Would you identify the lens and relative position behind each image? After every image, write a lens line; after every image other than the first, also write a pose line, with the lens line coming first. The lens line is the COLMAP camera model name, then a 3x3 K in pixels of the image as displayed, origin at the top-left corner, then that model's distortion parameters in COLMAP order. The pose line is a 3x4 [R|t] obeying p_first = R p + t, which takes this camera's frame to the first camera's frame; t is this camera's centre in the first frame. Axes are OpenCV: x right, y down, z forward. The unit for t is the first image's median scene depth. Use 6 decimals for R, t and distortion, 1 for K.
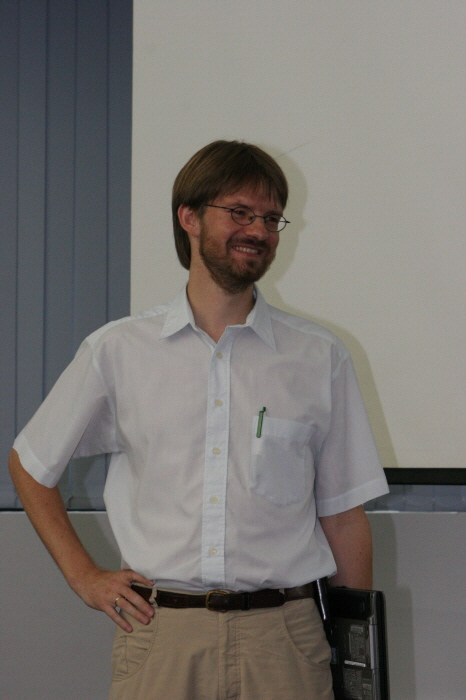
lens RADIAL K [[2244.0, 0, 233.0], [0, 2244.0, 350.0], [0, 0, 1]] dist [0.104350, 0.866858]
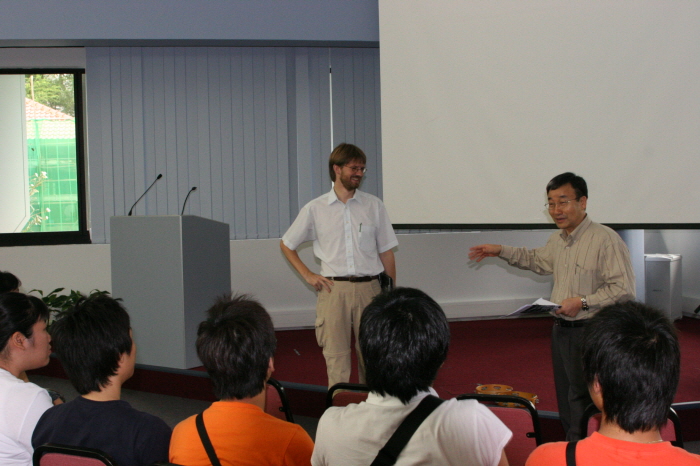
lens RADIAL K [[899.8, 0, 350.0], [0, 899.8, 233.0], [0, 0, 1]] dist [0.001448, -0.000091]
pose [[0.997517, -0.062102, 0.033228, -0.047550], [0.060632, 0.997210, 0.043551, -0.018964], [-0.035840, -0.041428, 0.998499, -0.340221]]
